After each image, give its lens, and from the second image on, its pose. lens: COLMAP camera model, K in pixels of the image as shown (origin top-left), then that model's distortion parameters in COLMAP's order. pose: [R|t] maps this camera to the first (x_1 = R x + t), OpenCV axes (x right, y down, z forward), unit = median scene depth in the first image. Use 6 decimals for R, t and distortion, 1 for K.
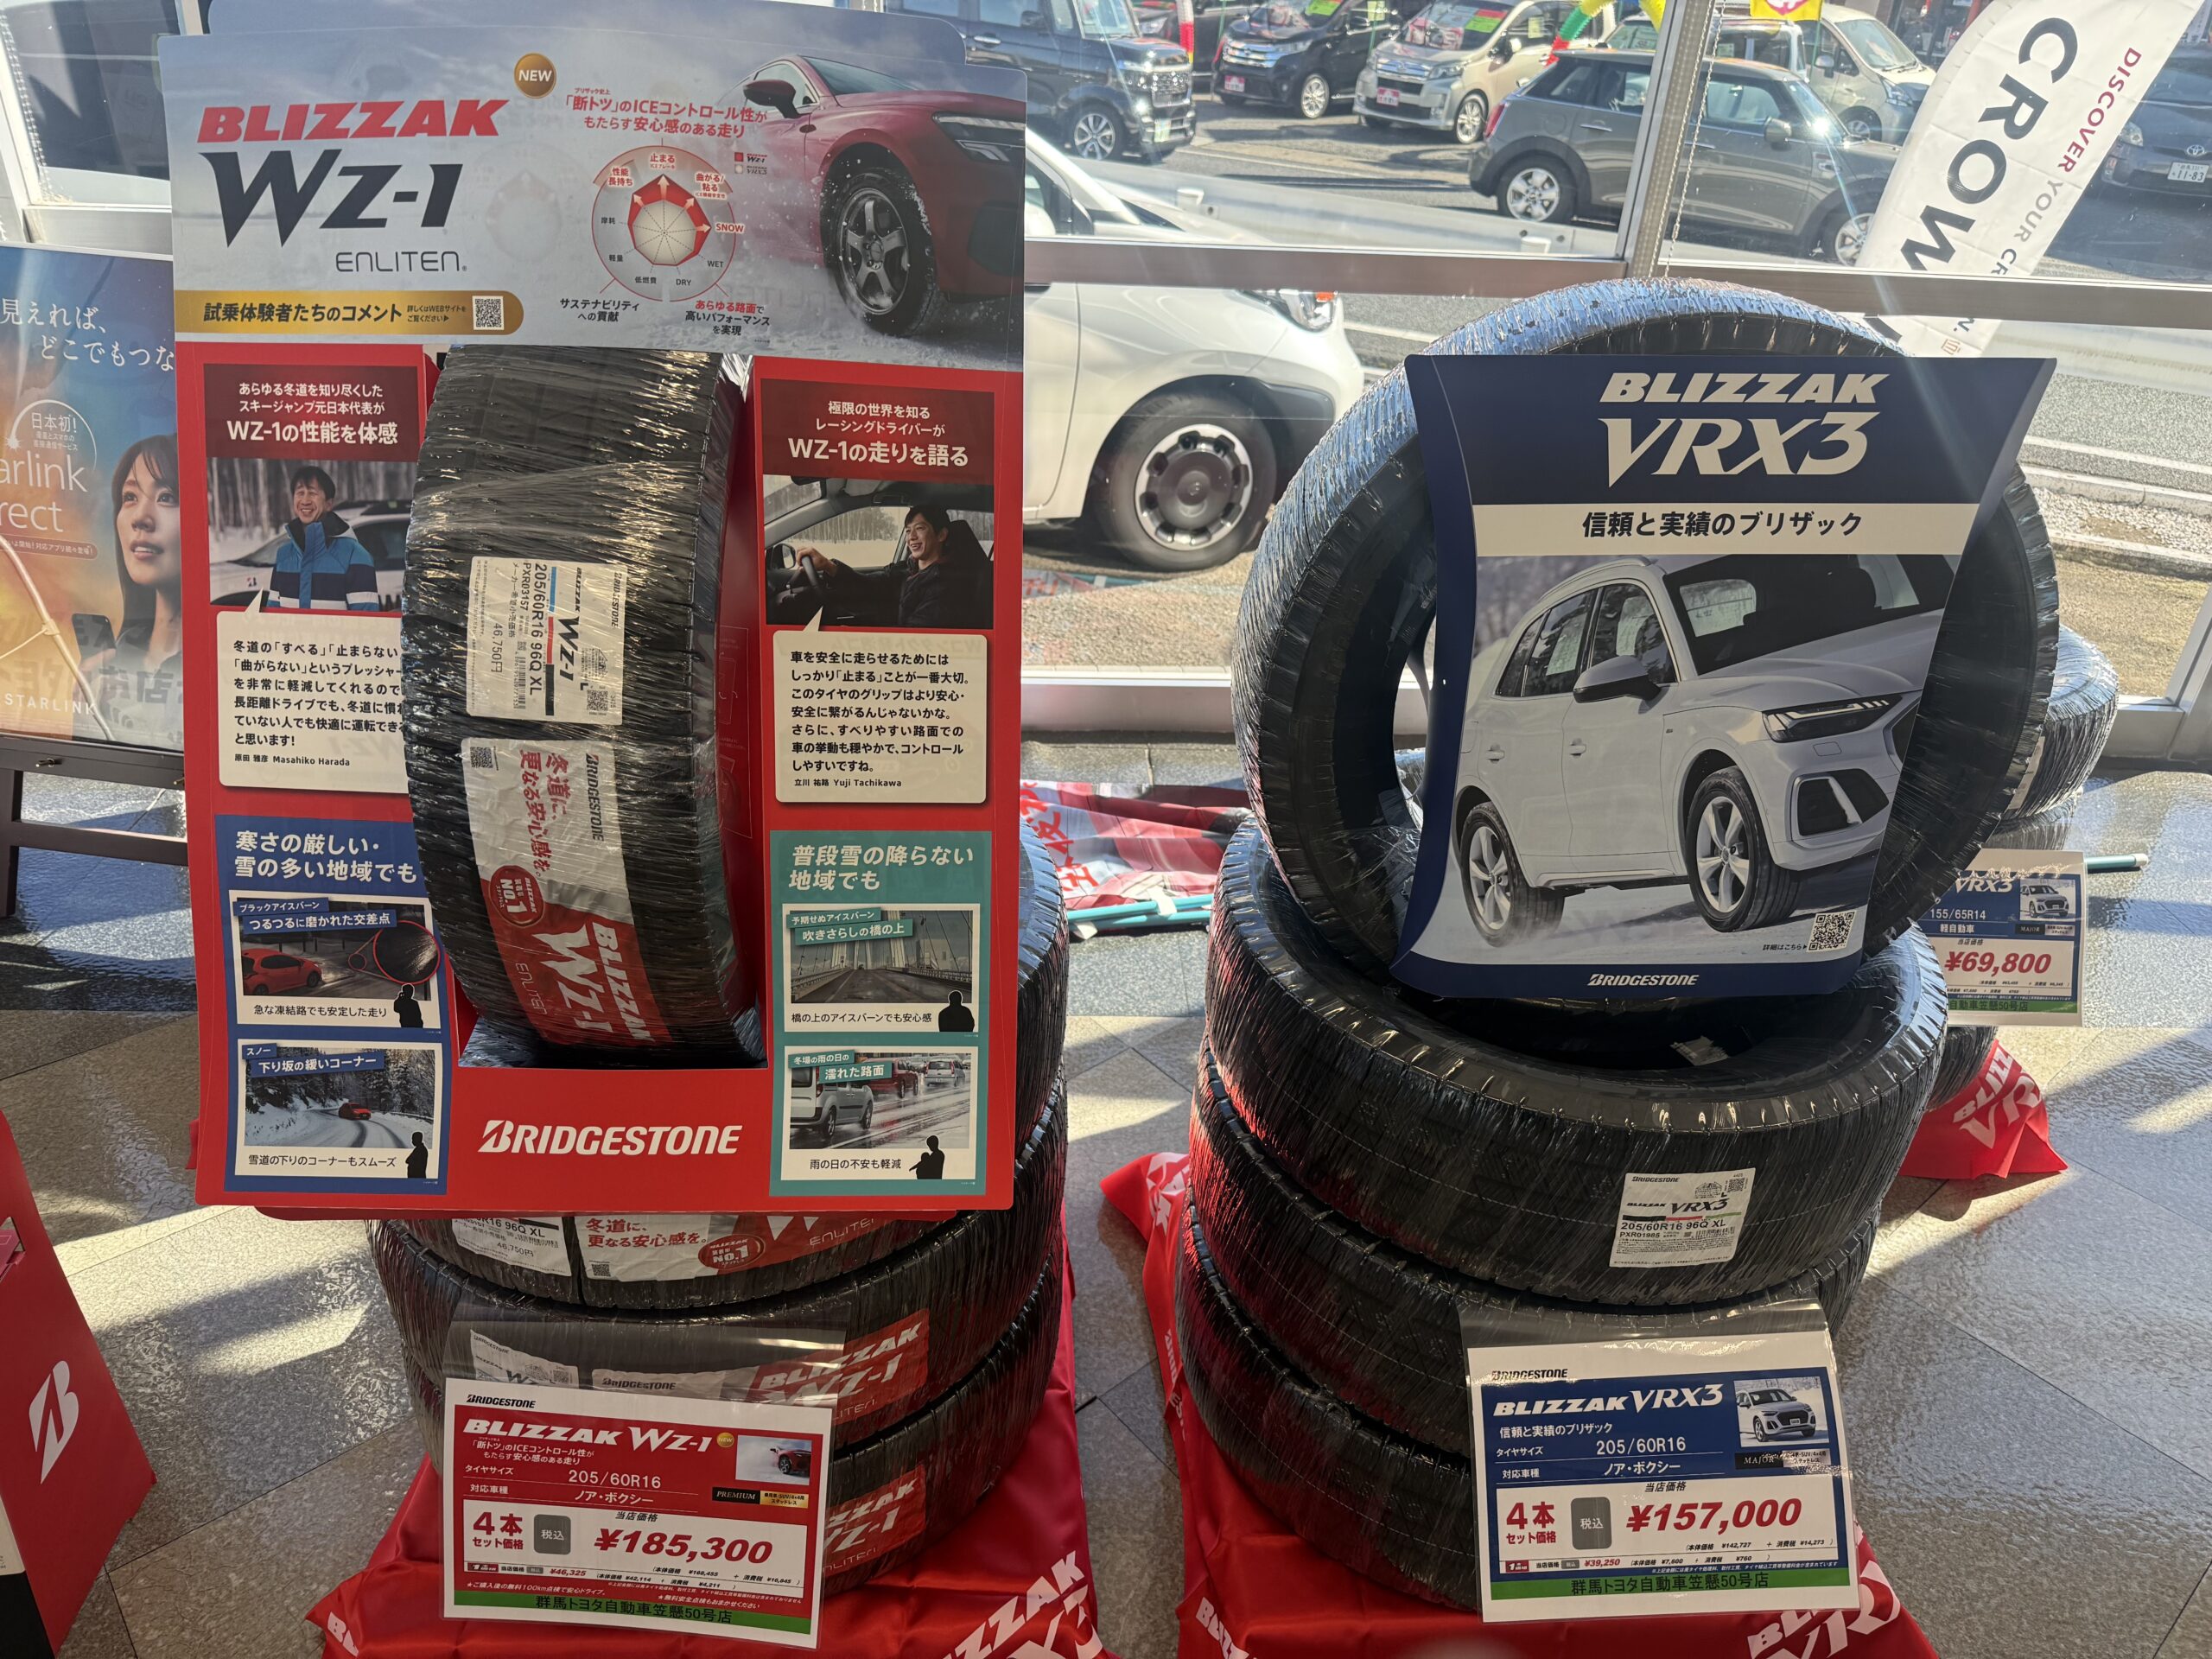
lens RADIAL K [[1813.9, 0, 1141.1], [0, 1813.9, 881.5], [0, 0, 1]] dist [0.114962, -0.340355]
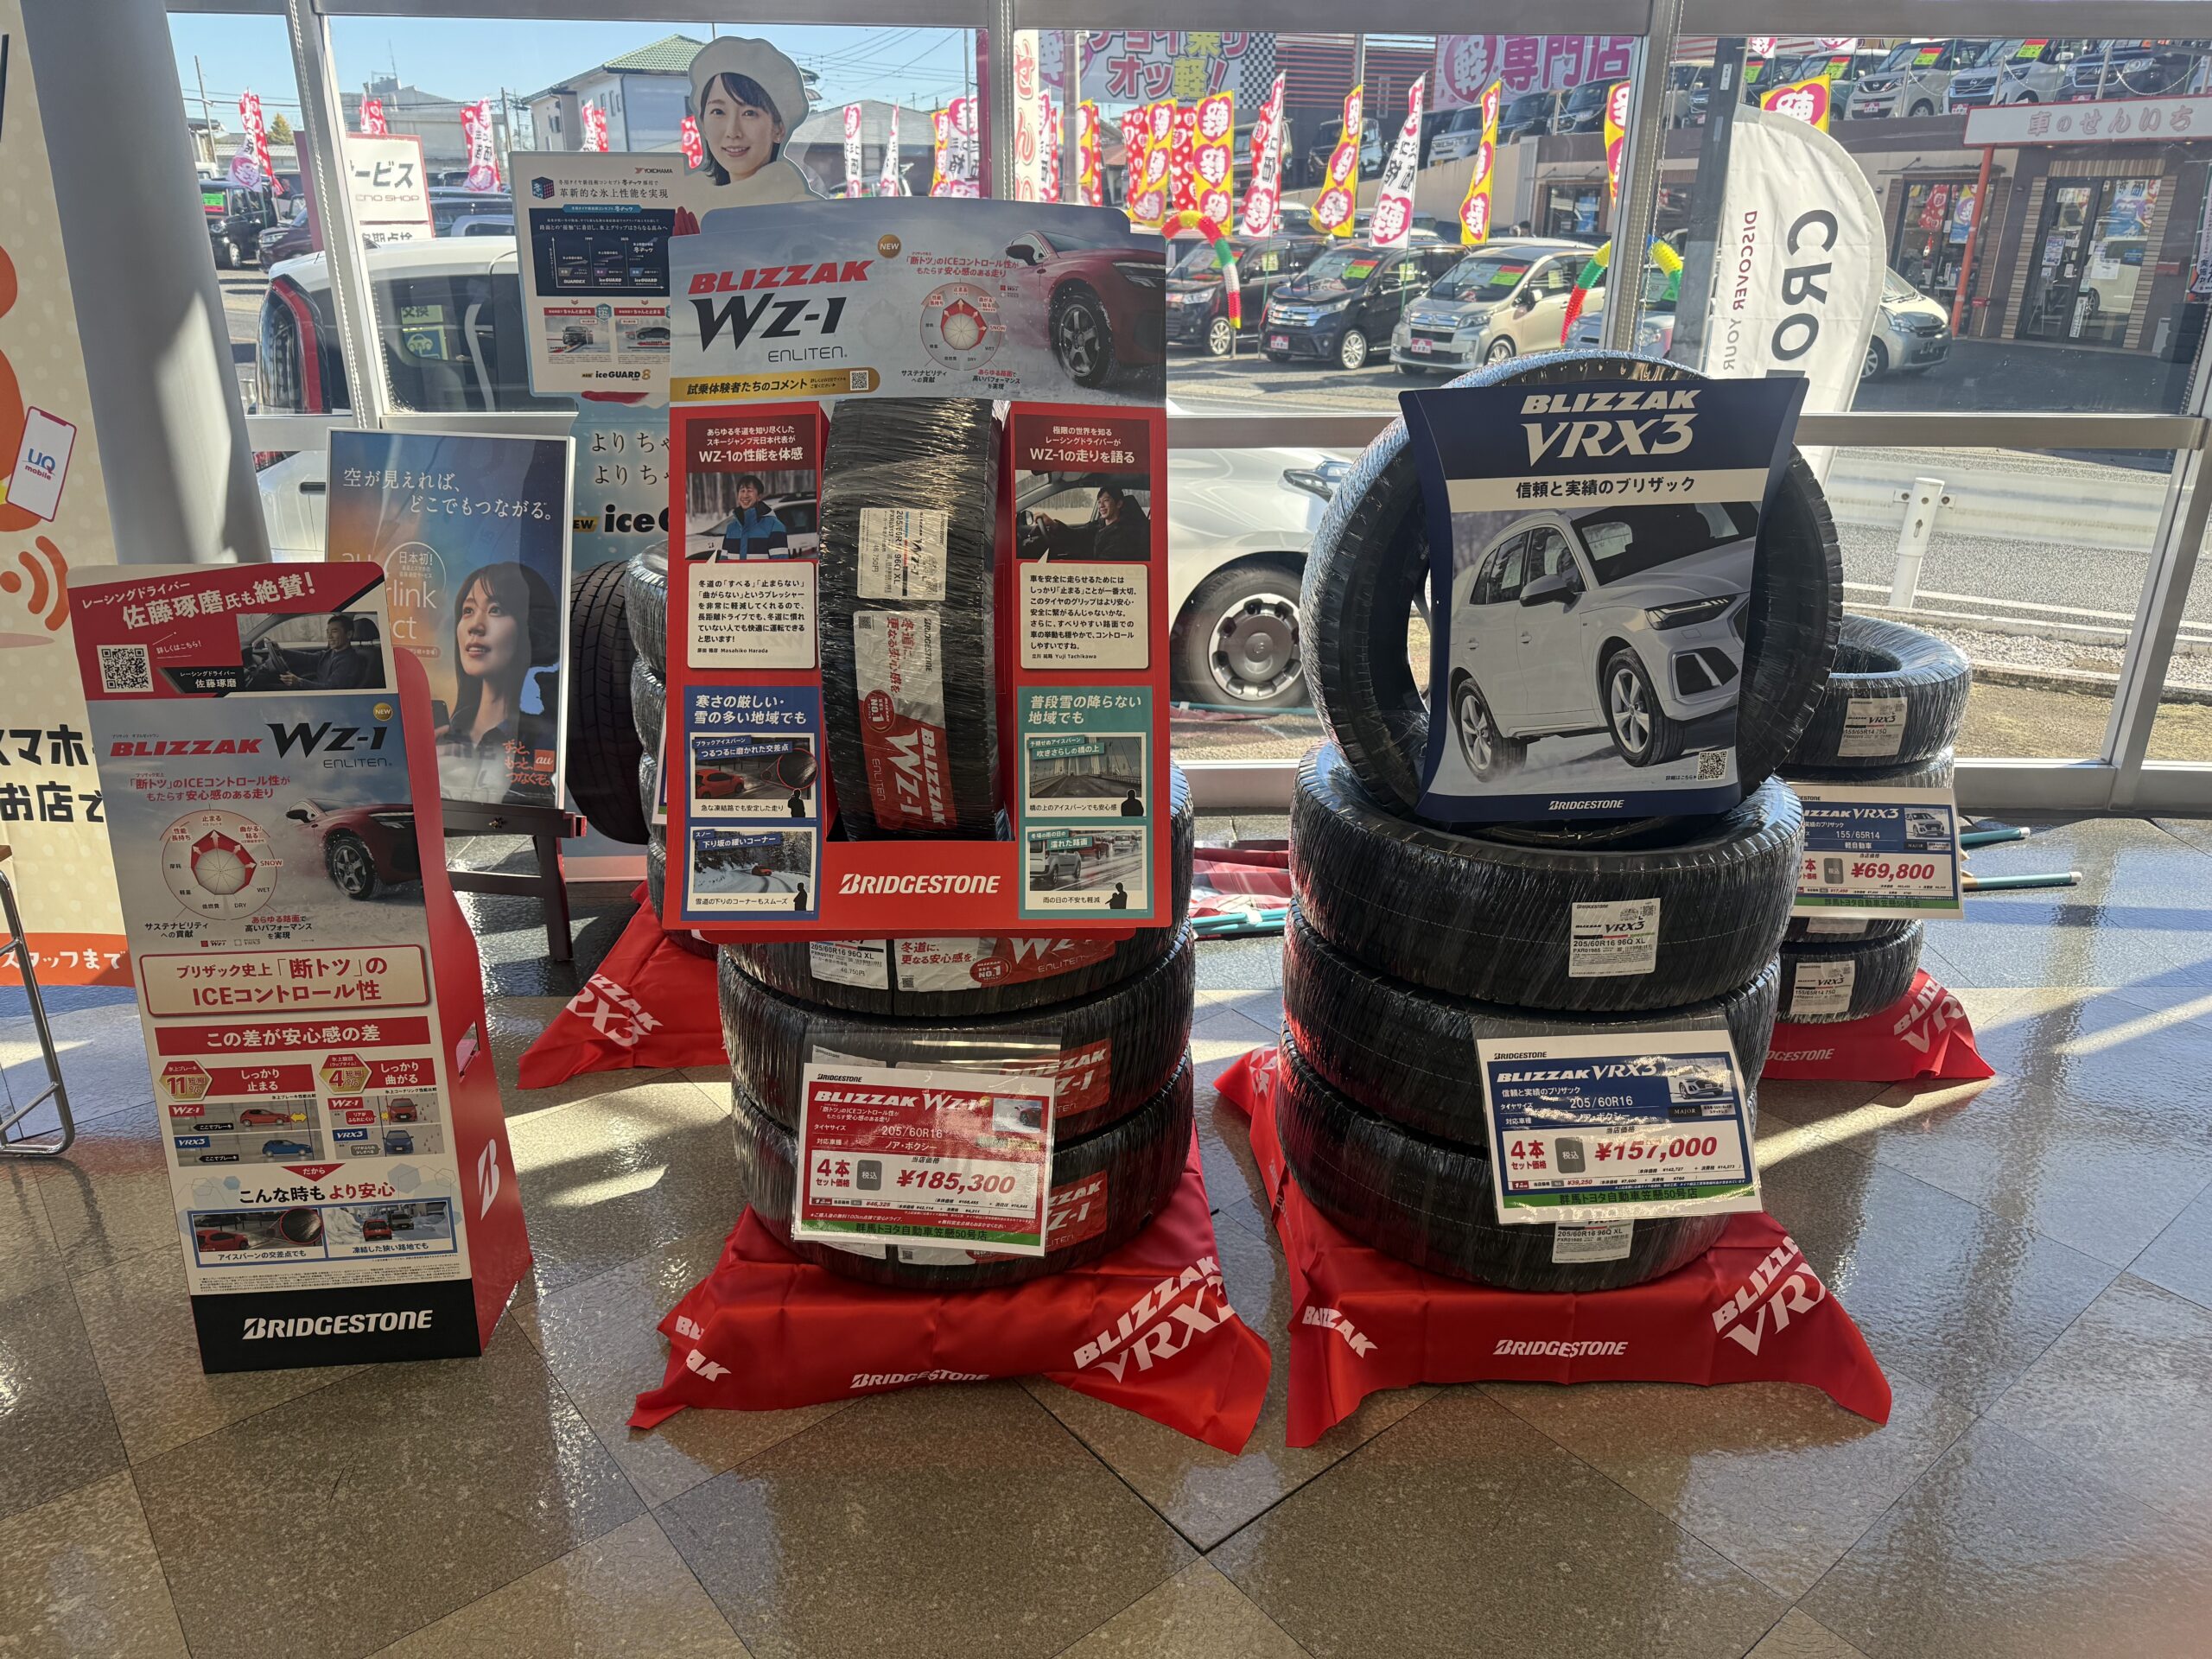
lens RADIAL K [[1811.0, 0, 1106.0], [0, 1811.0, 829.5], [0, 0, 1]] dist [0.070965, -0.083287]
pose [[0.997980, -0.033698, -0.053852, -0.040555], [0.024500, 0.986298, -0.163146, 0.348767], [0.058611, 0.161497, 0.985131, -0.542420]]
